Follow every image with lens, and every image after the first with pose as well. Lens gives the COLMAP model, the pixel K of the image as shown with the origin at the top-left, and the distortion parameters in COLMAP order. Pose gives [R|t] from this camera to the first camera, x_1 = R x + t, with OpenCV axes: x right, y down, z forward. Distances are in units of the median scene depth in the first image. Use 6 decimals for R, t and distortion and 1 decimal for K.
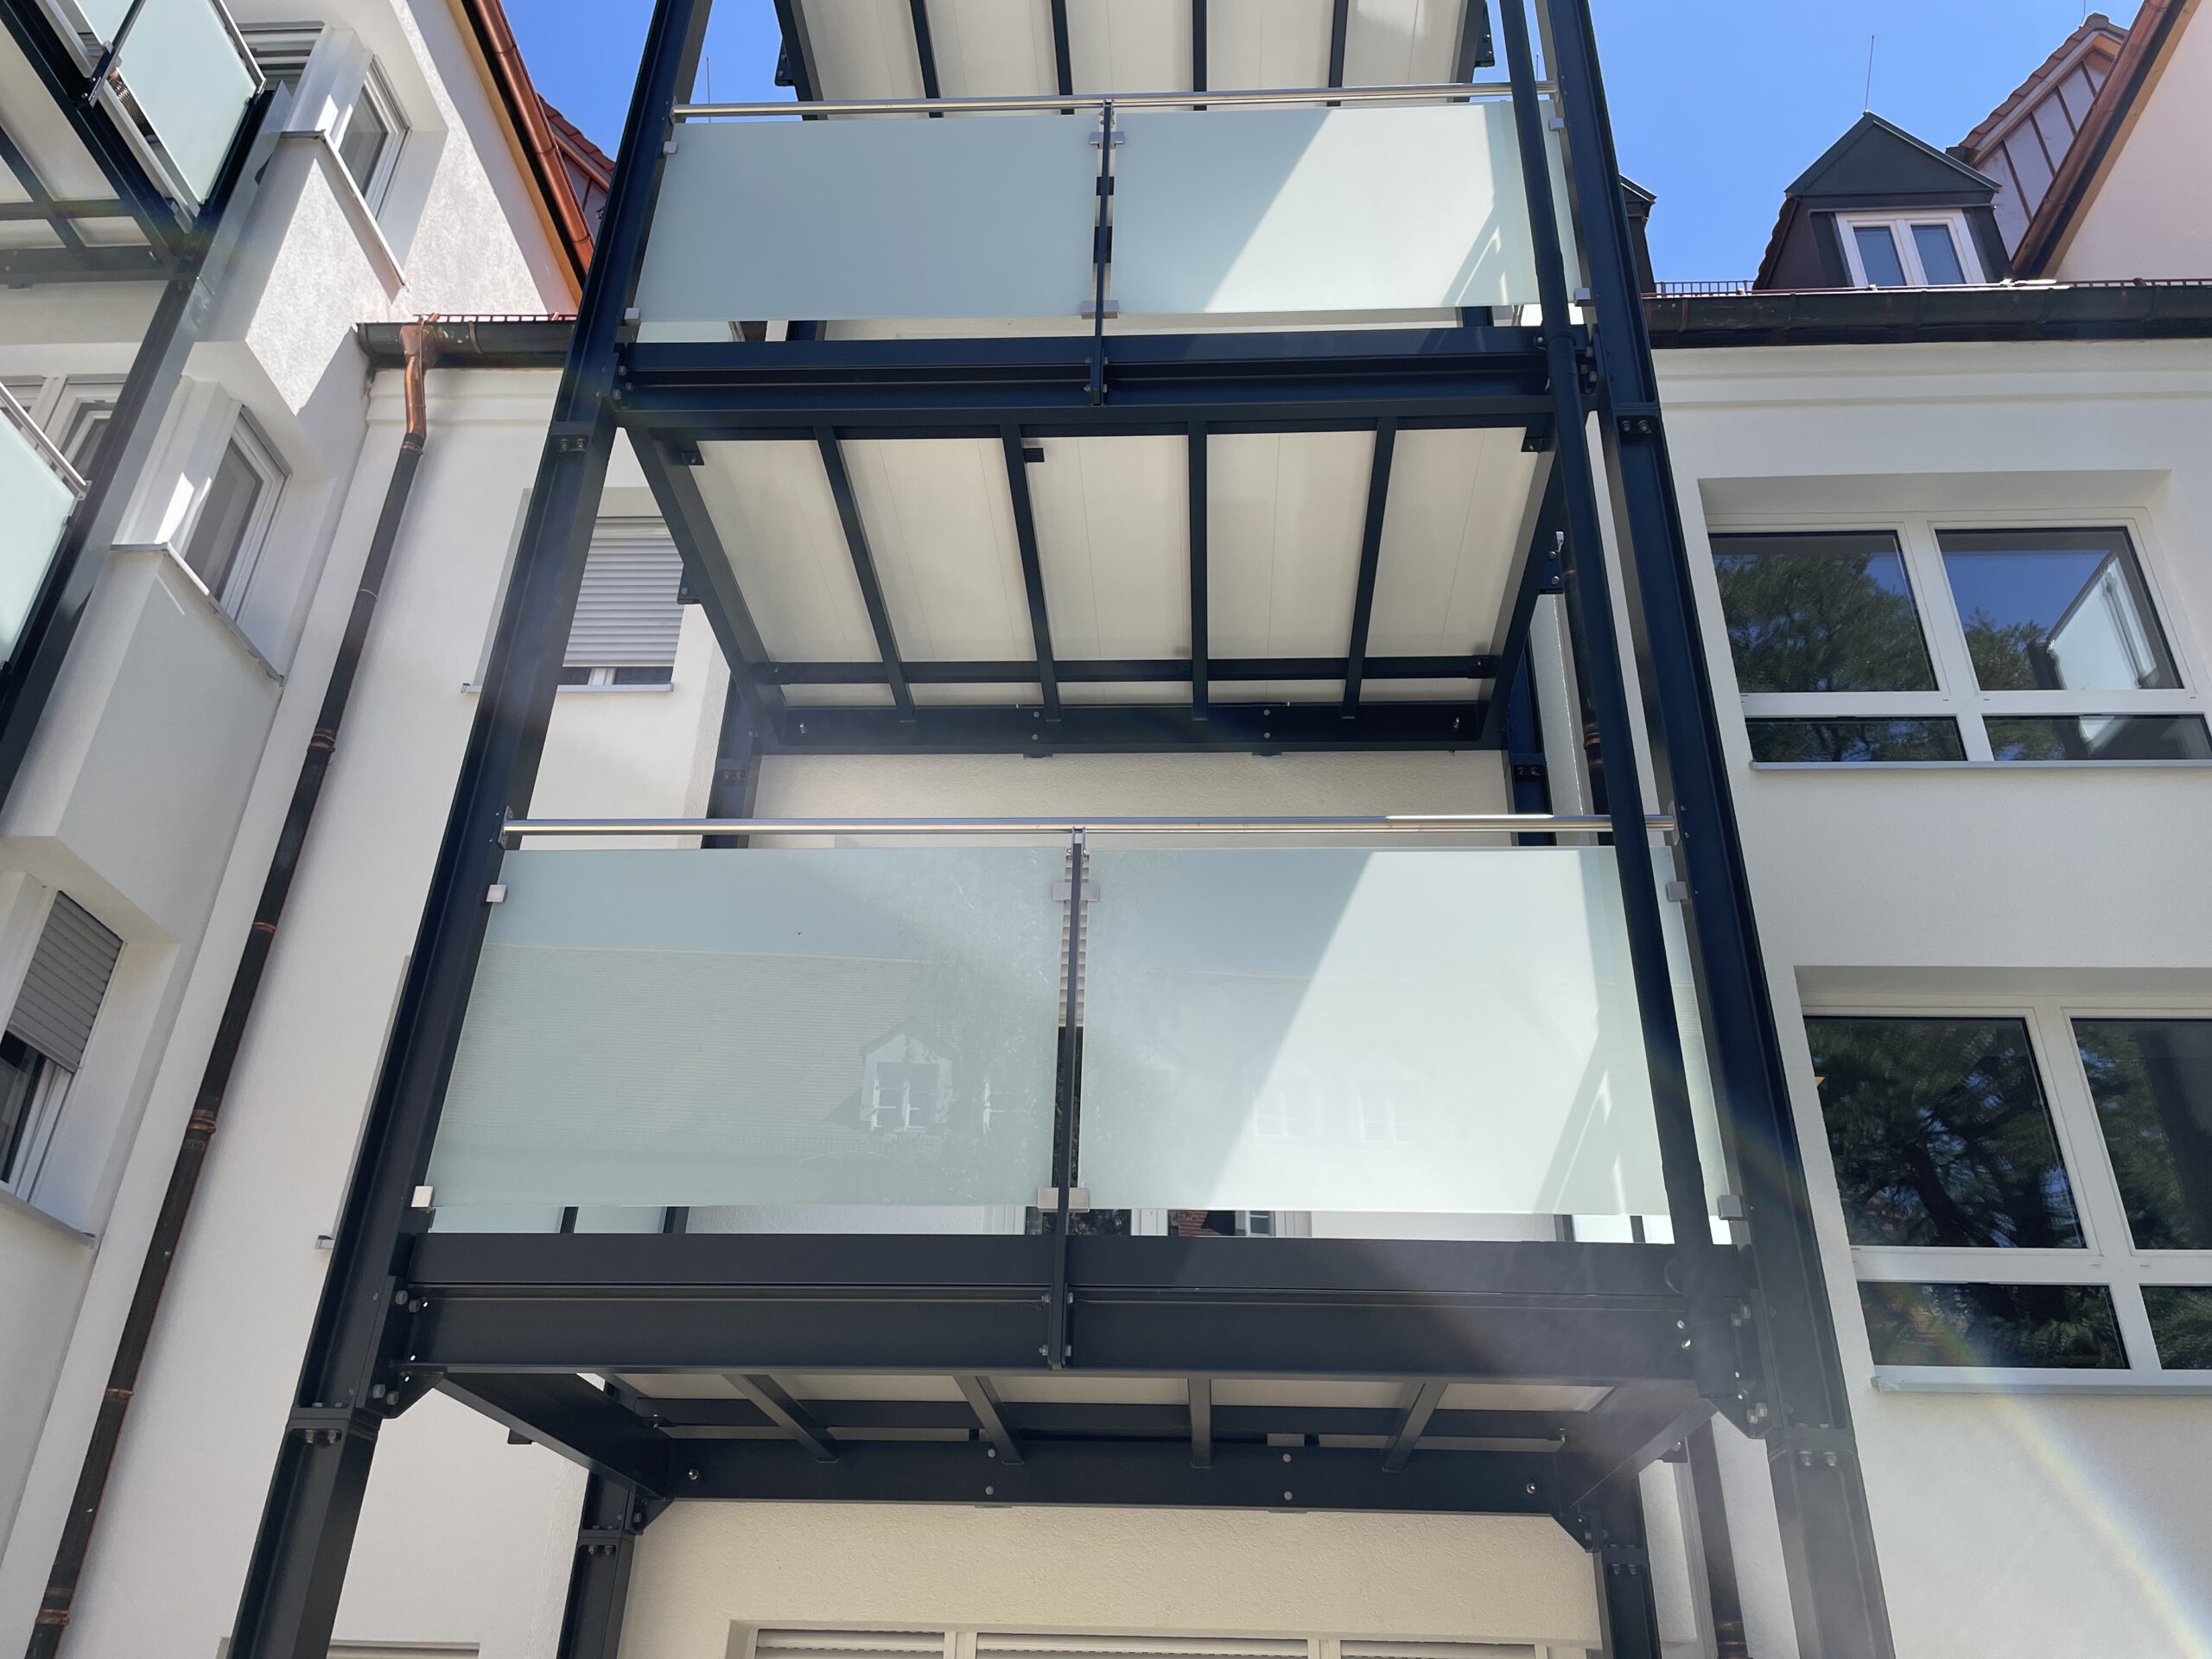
lens RADIAL K [[1668.1, 0, 1106.0], [0, 1668.1, 829.5], [0, 0, 1]] dist [0.052614, -0.064968]
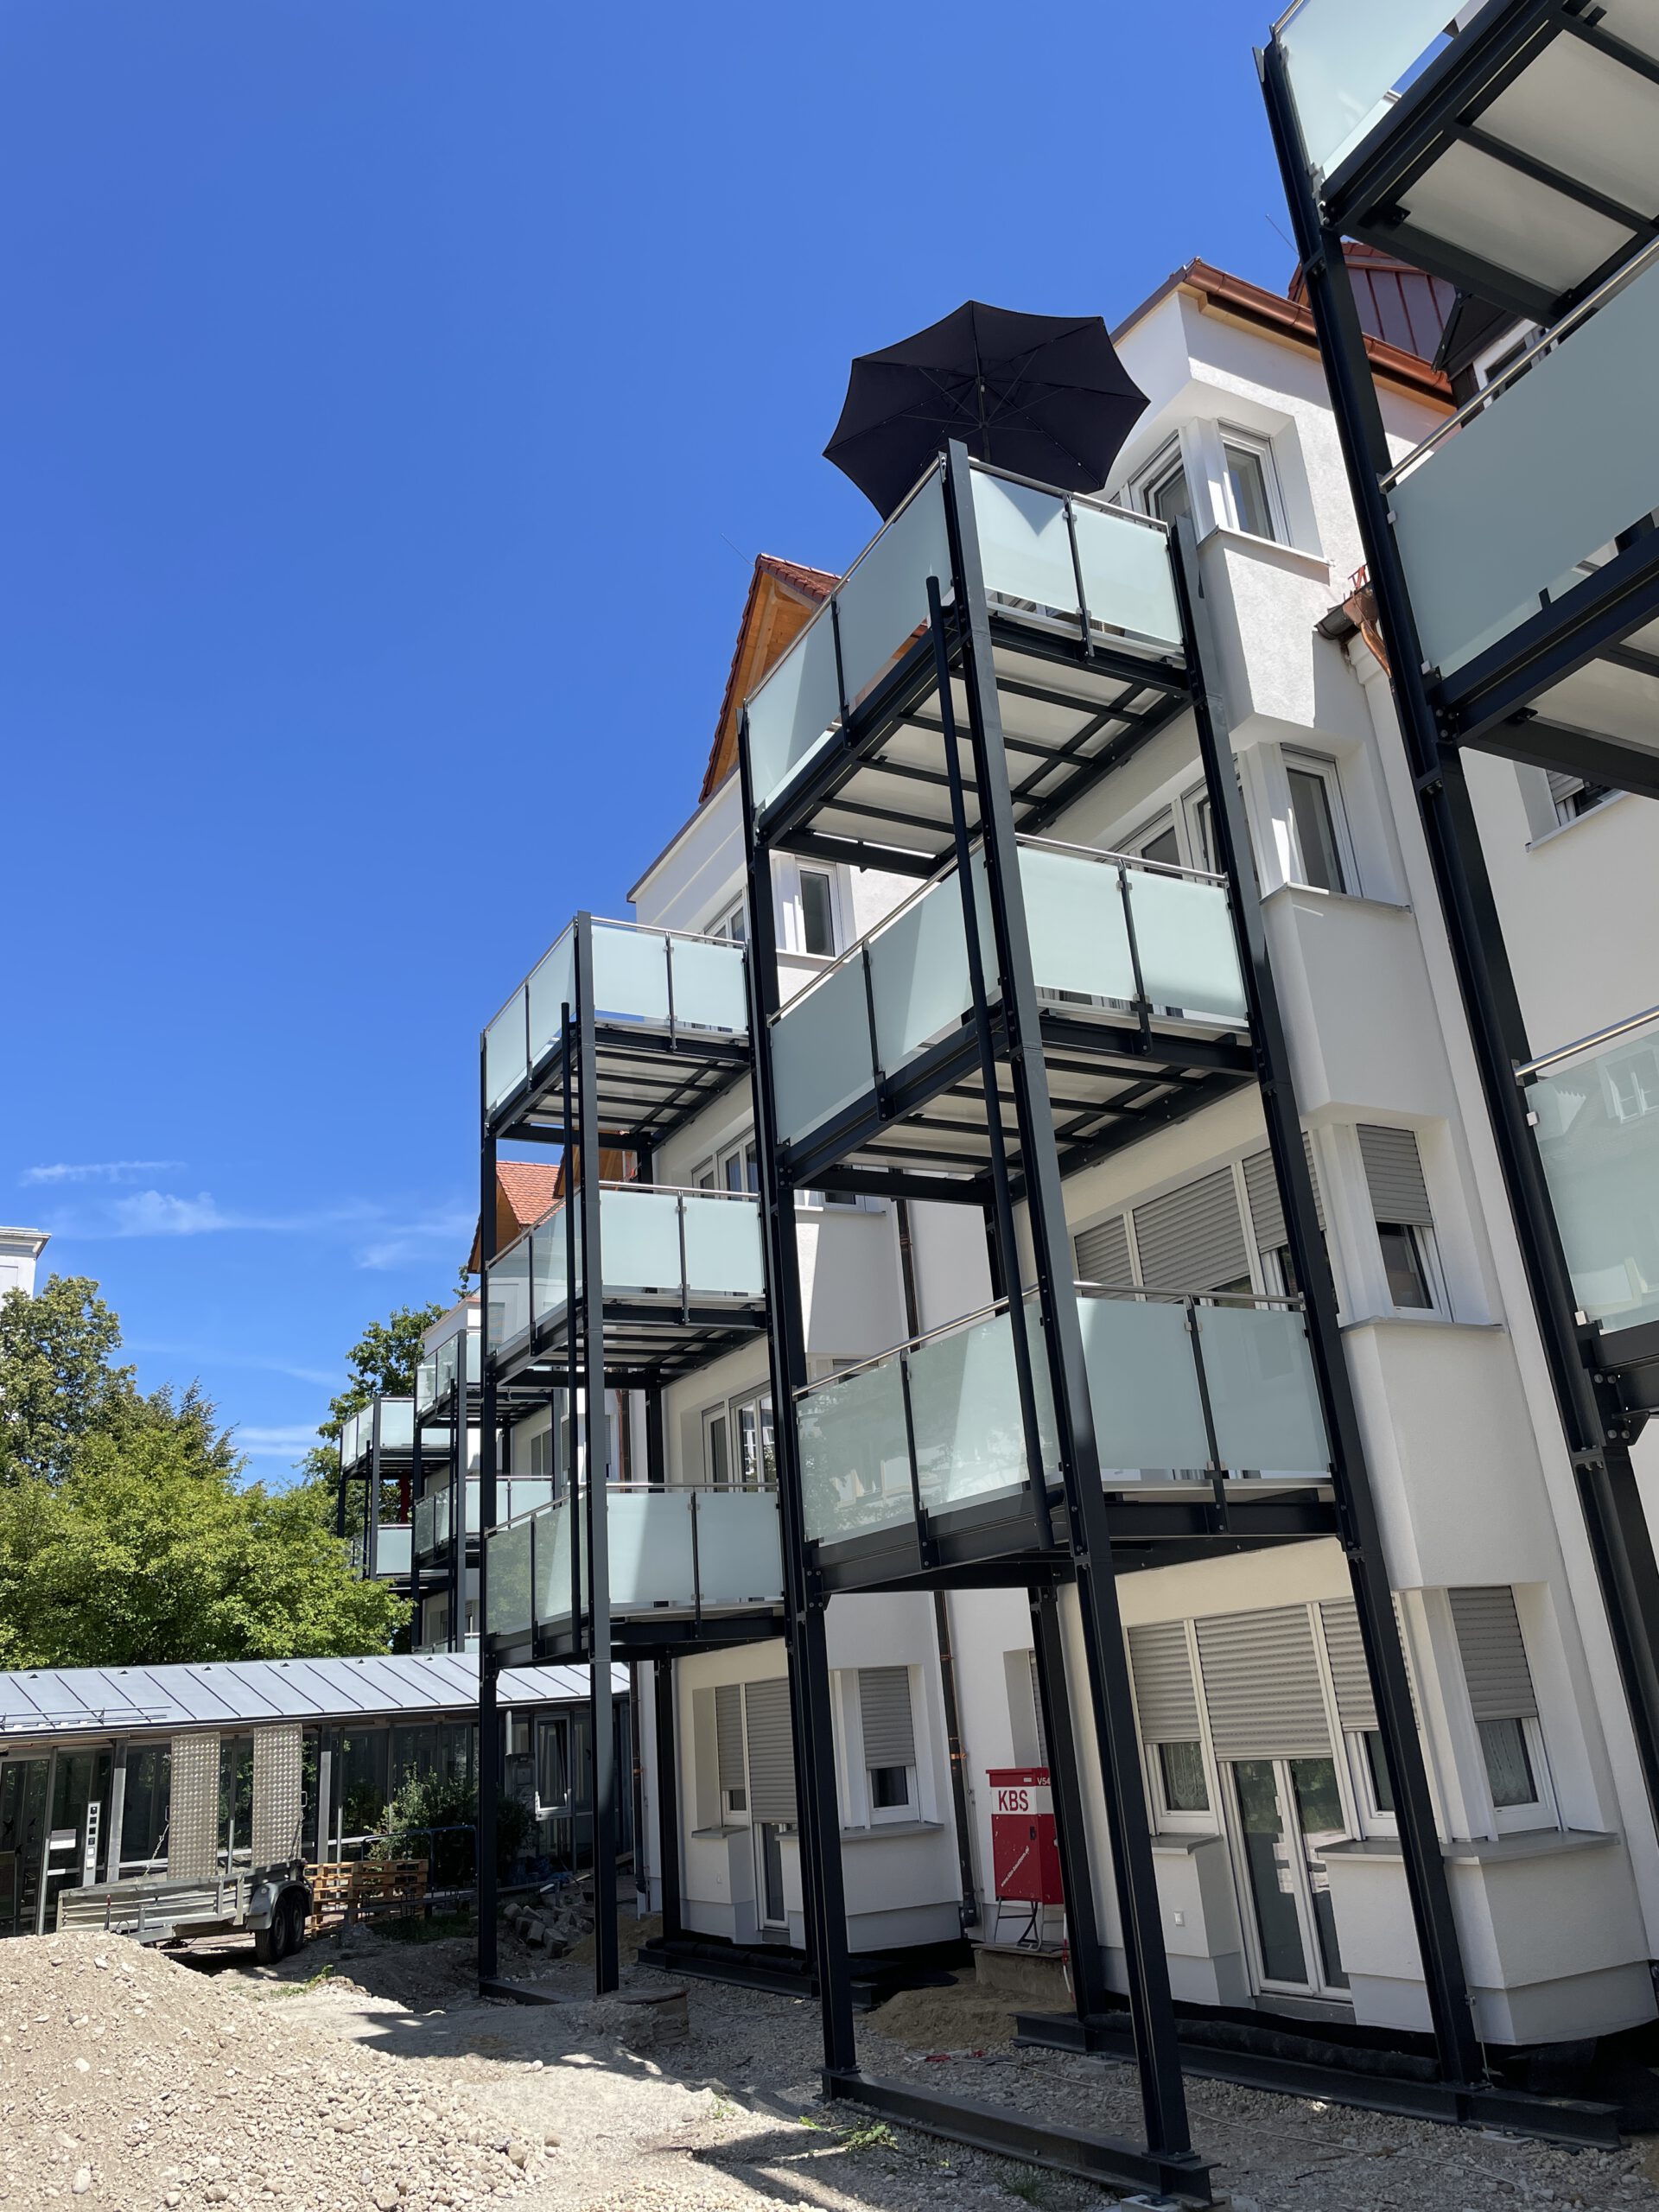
lens RADIAL K [[1668.1, 0, 814.0], [0, 1668.1, 1121.8], [0, 0, 1]] dist [0.052614, -0.064968]
pose [[0.504362, -0.356969, -0.786252, 0.338345], [0.502598, 0.861774, -0.068852, -0.121959], [0.702150, -0.360442, 0.614058, -0.261947]]
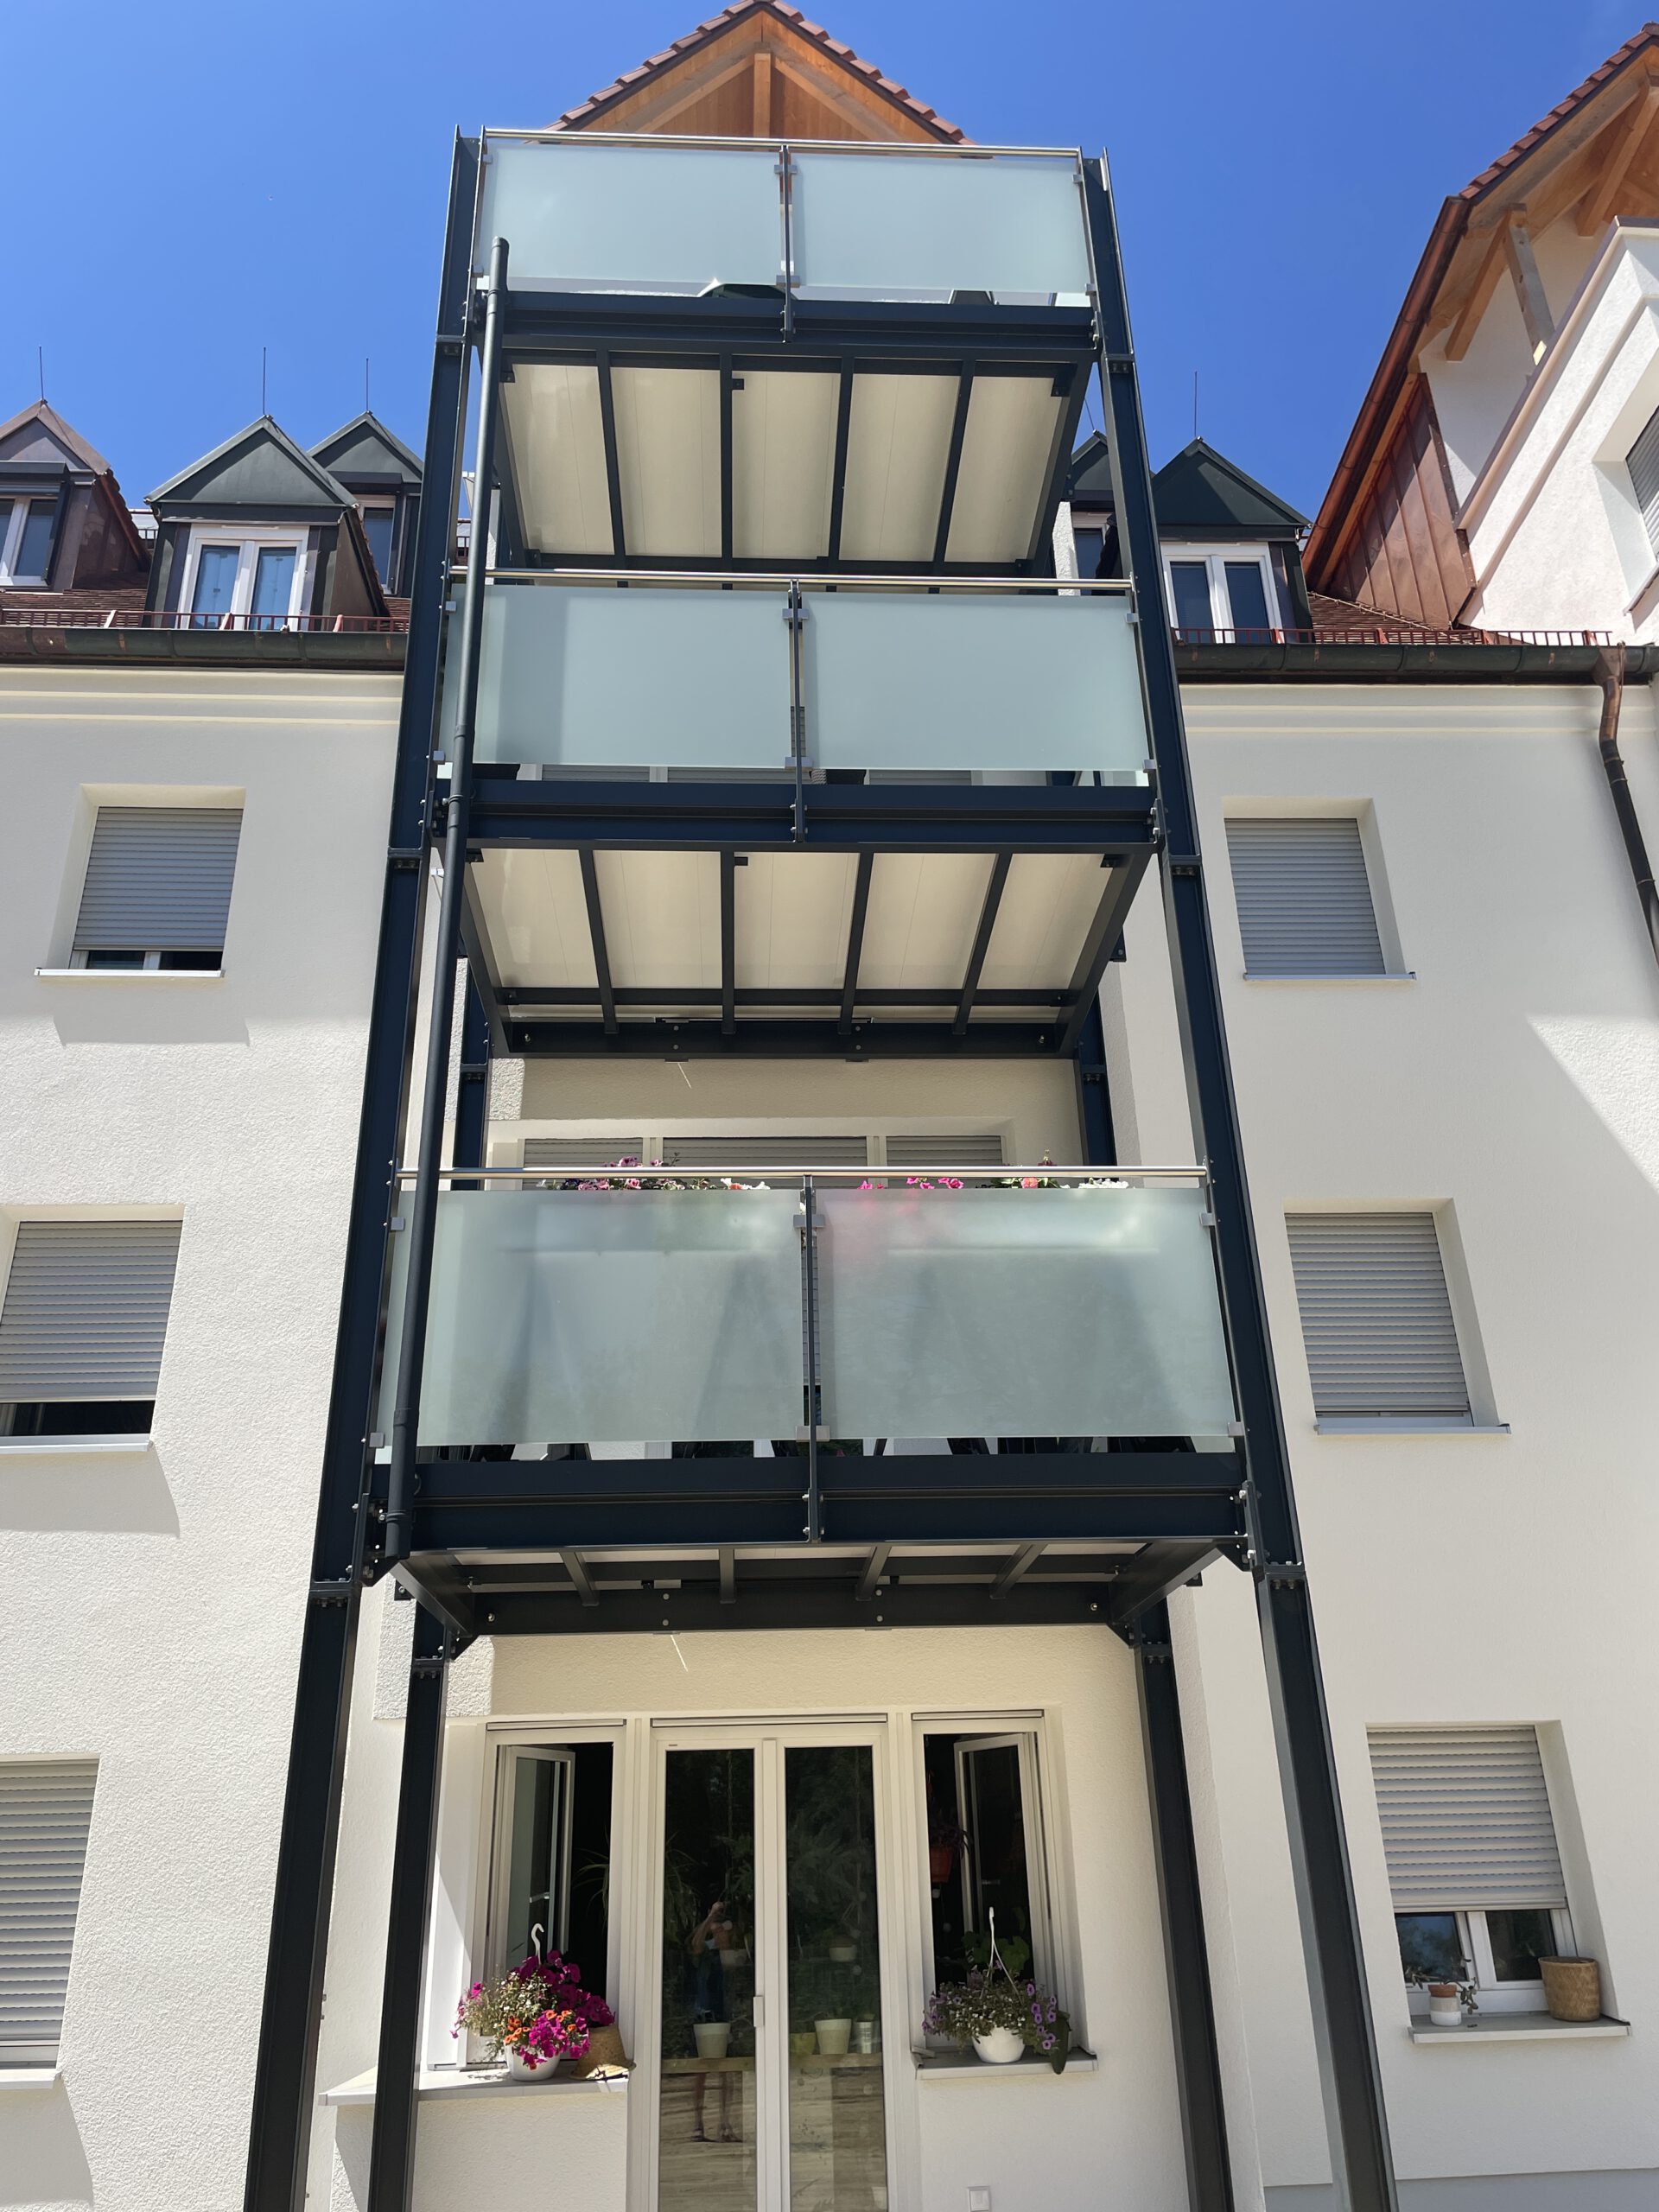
lens RADIAL K [[1668.1, 0, 814.0], [0, 1668.1, 1121.8], [0, 0, 1]] dist [0.052614, -0.064968]
pose [[0.994270, -0.002353, 0.106870, -0.111735], [-0.006333, 0.996704, 0.080871, -0.110091], [-0.106708, -0.081084, 0.990979, -0.291410]]
